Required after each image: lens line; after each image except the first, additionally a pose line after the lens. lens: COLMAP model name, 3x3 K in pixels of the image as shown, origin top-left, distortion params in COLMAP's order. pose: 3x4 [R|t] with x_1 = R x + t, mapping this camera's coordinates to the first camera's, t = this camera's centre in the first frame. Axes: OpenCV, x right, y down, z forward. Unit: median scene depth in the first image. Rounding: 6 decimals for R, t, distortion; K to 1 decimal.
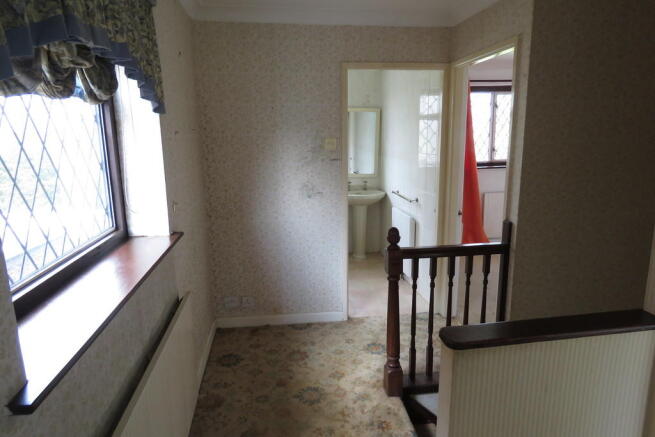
lens RADIAL K [[418.8, 0, 329.1], [0, 418.8, 218.6], [0, 0, 1]] dist [-0.006672, 0.001076]
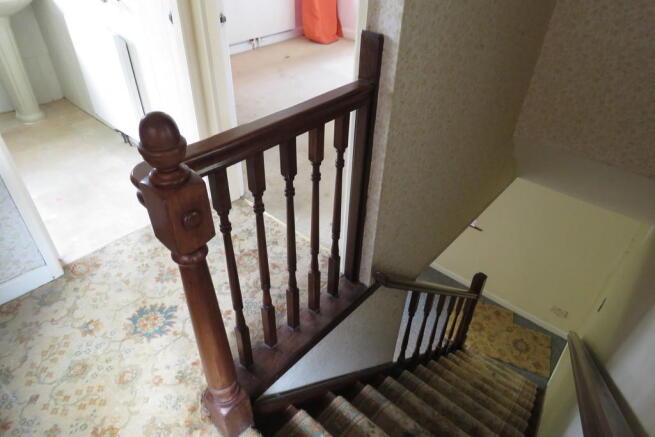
lens RADIAL K [[418.8, 0, 329.4], [0, 418.8, 219.1], [0, 0, 1]] dist [-0.006672, 0.001076]
pose [[0.761754, -0.365305, 0.535055, 0.043678], [0.089312, 0.877199, 0.471748, -0.027528], [-0.641681, -0.311569, 0.700836, 0.472617]]
